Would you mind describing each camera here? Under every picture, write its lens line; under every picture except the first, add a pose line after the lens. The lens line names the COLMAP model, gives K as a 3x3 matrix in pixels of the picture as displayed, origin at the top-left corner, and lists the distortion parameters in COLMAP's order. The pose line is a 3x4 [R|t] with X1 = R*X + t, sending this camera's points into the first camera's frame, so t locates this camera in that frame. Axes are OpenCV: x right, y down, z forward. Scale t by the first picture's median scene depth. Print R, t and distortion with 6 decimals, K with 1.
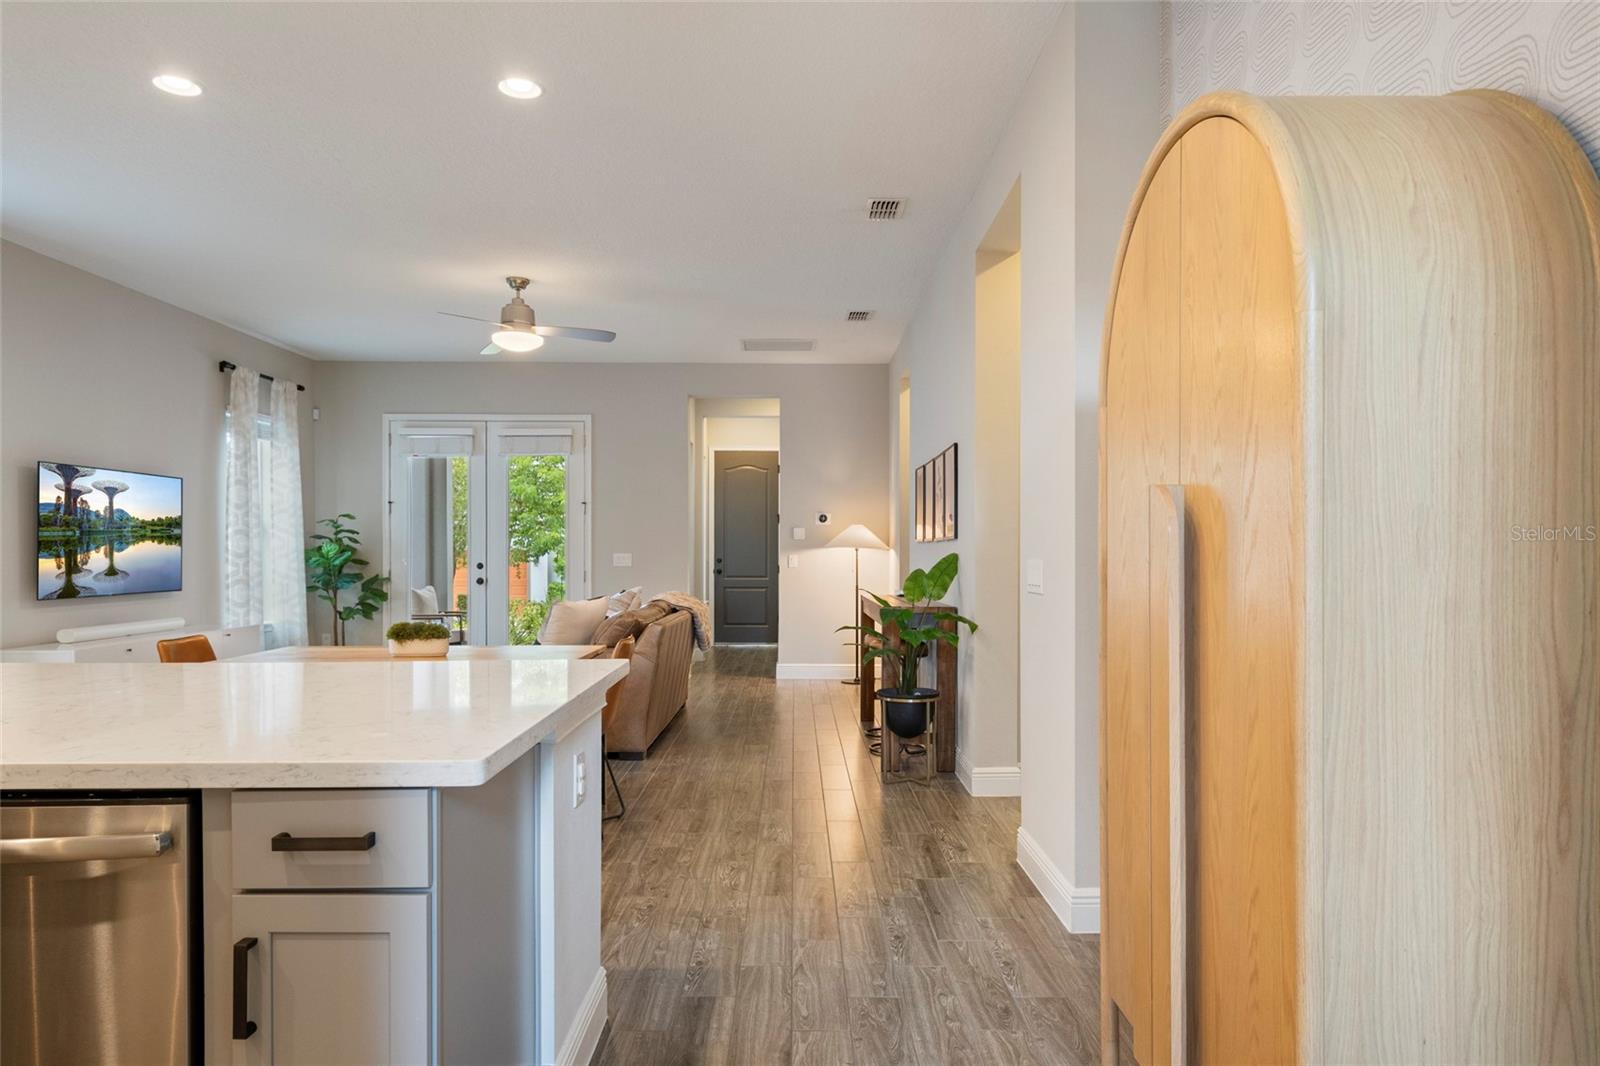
lens RADIAL K [[1031.5, 0, 802.7], [0, 1031.5, 556.7], [0, 0, 1]] dist [0.022769, 0.000237]
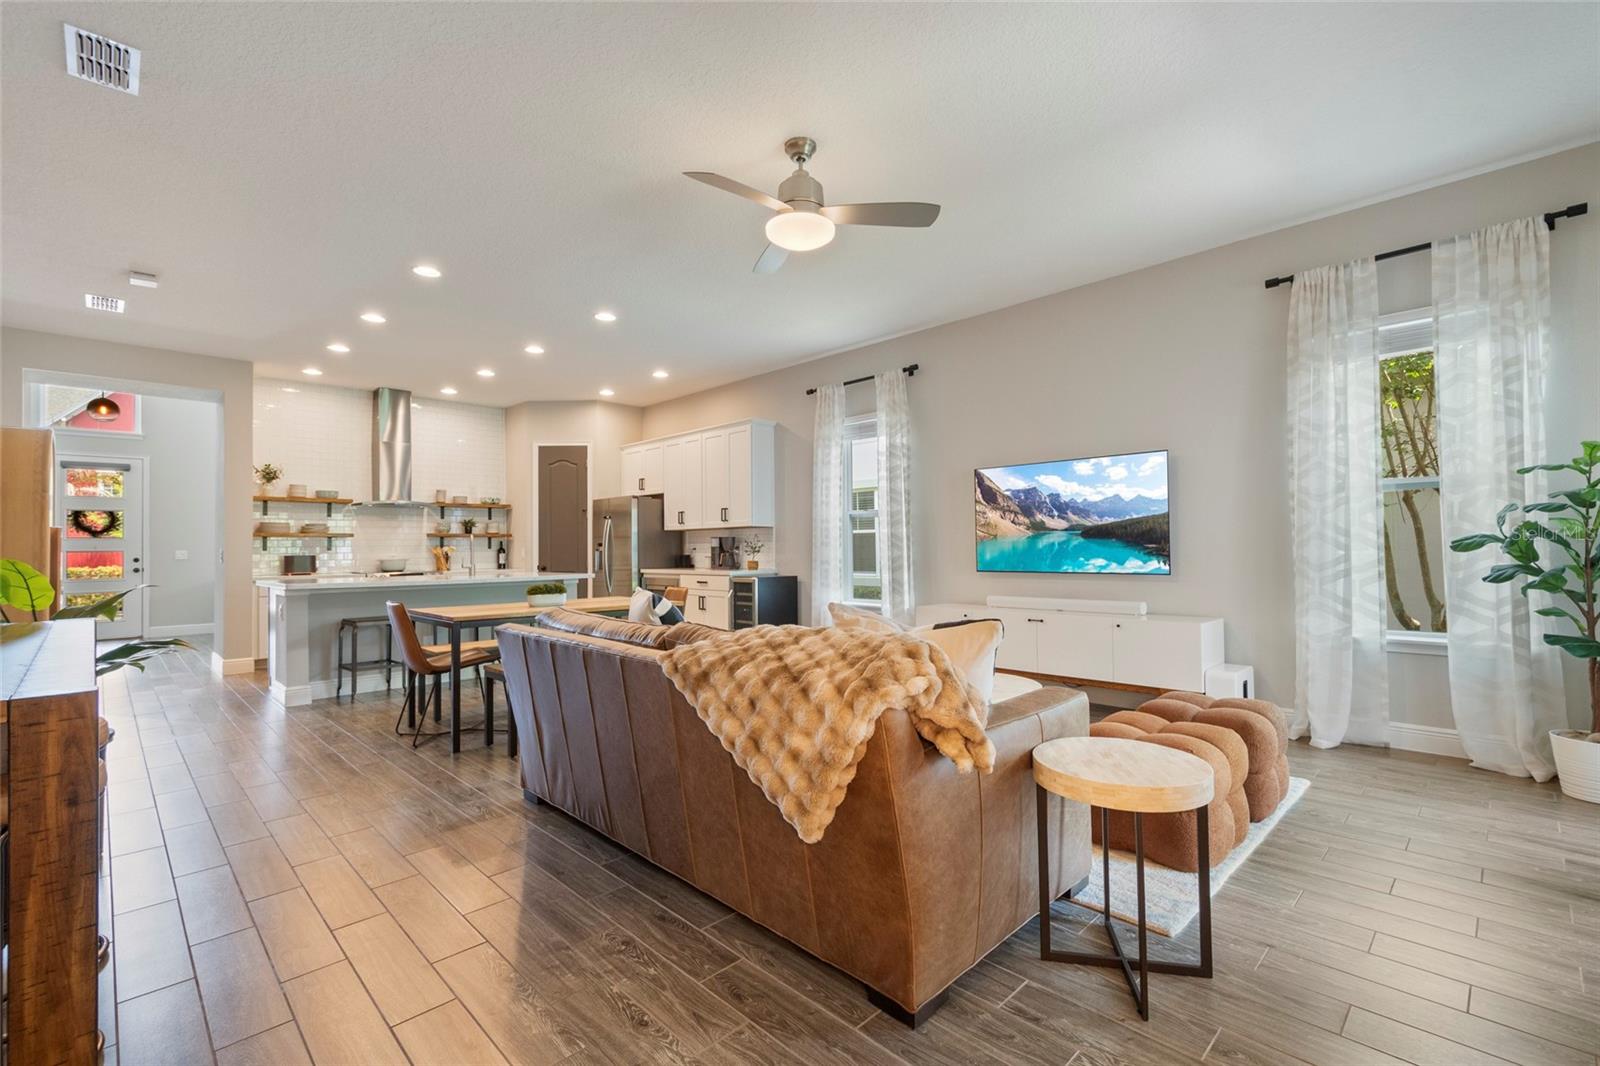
lens RADIAL K [[701.0, 0, 813.8], [0, 701.0, 539.2], [0, 0, 1]] dist [0.001183, -0.000507]
pose [[-0.705055, -0.002276, -0.709149, 0.049417], [0.007007, 0.999924, -0.010176, 0.005900], [0.709118, -0.012143, -0.704985, 1.115539]]
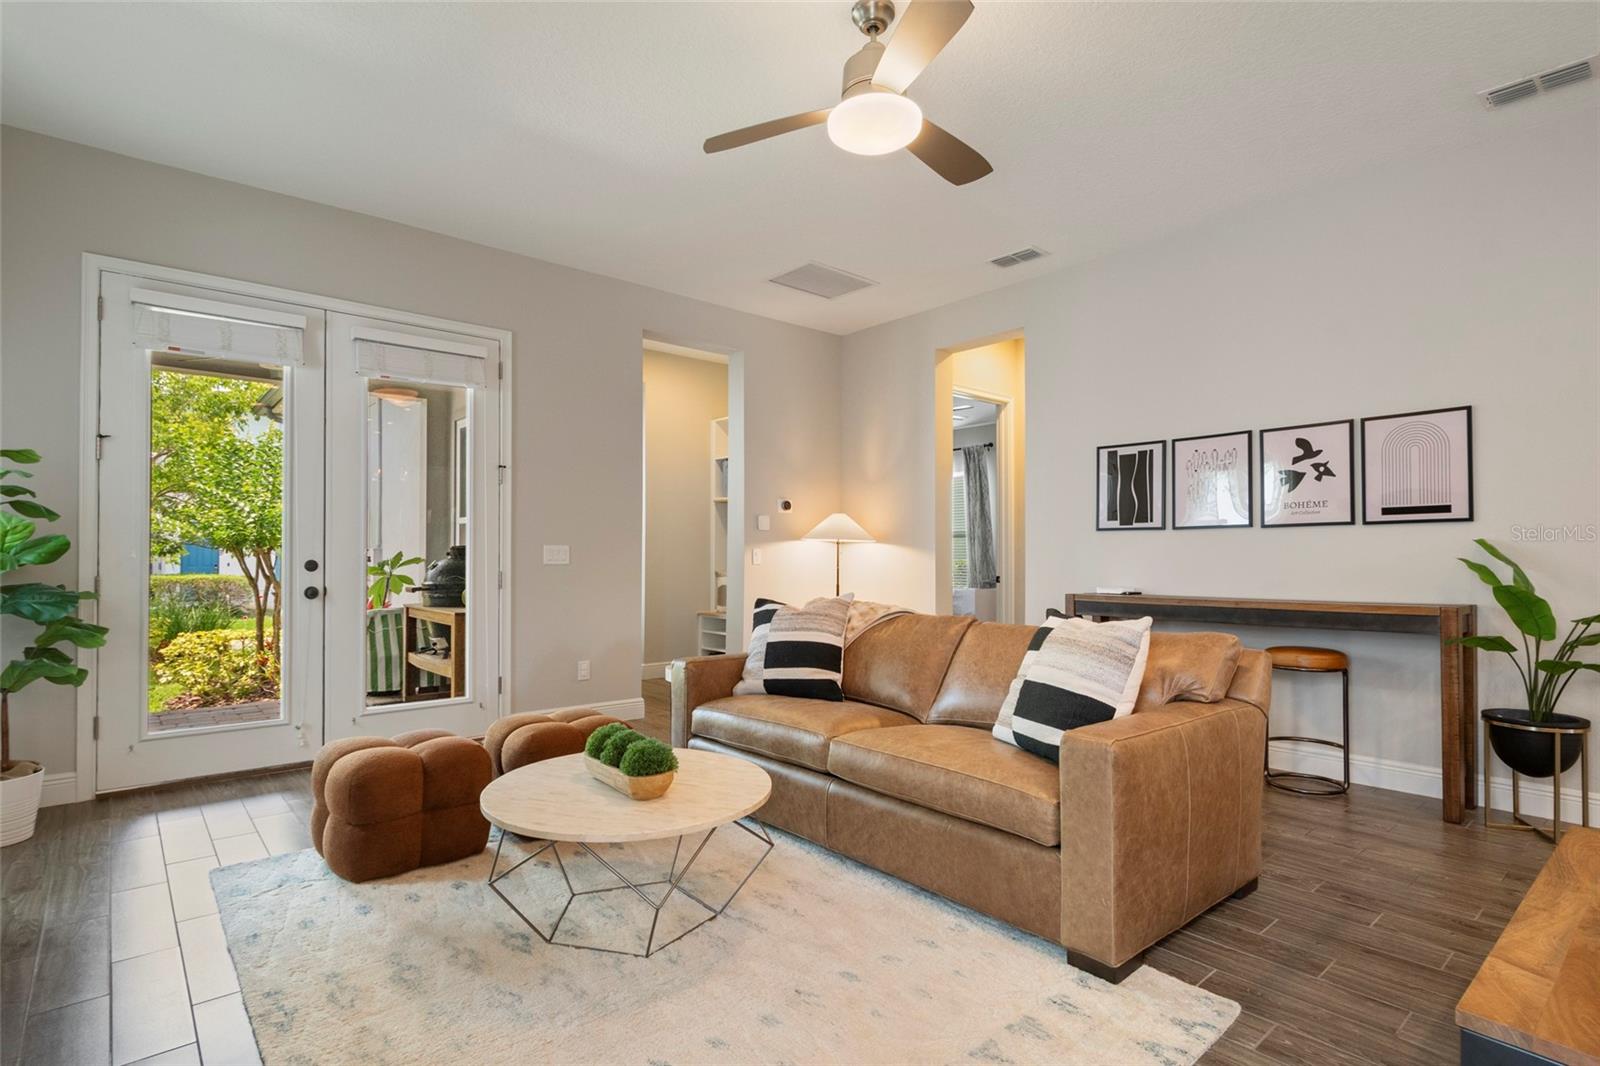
lens RADIAL K [[789.5, 0, 800.8], [0, 789.5, 551.5], [0, 0, 1]] dist [0.010518, -0.000471]
pose [[0.759010, 0.002970, 0.651073, -0.468769], [0.003694, 0.999954, -0.008867, 0.007318], [-0.651069, 0.009135, 0.758964, 0.602927]]
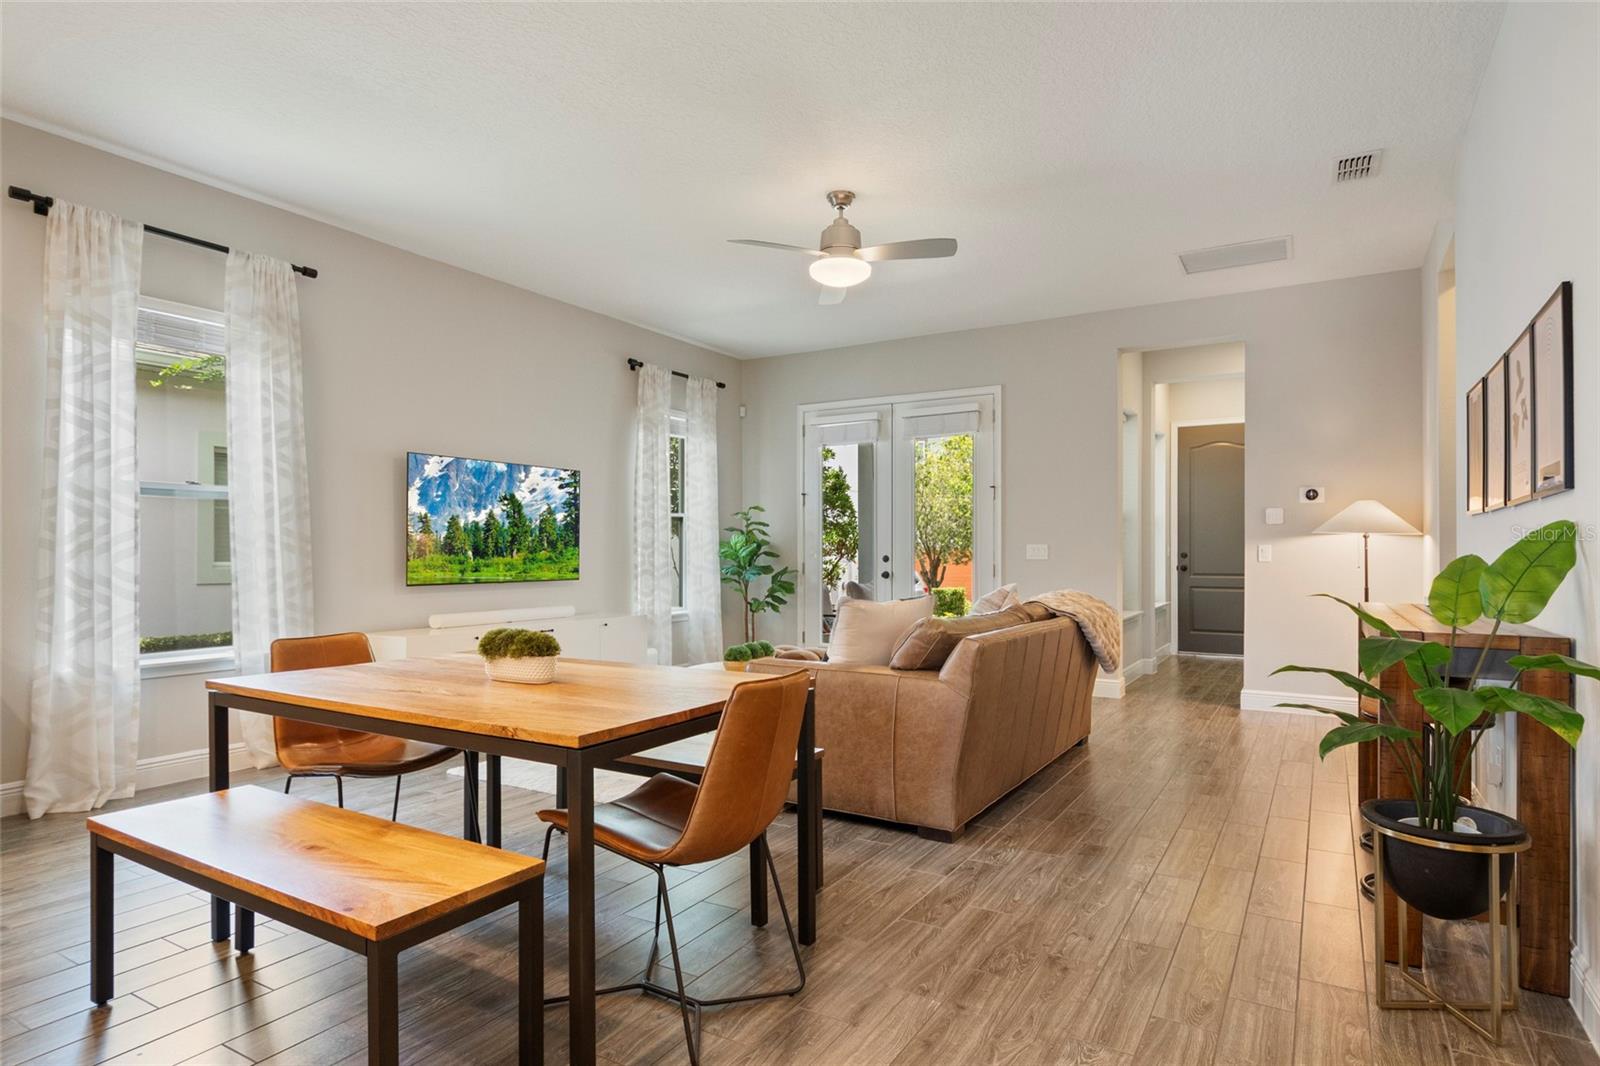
lens RADIAL K [[876.2, 0, 800.8], [0, 876.2, 548.8], [0, 0, 1]] dist [0.025956, -0.024123]
pose [[0.854611, -0.003652, -0.519256, 0.041409], [-0.001647, 0.999951, -0.009745, 0.009373], [0.519266, 0.009183, 0.854563, 0.337929]]
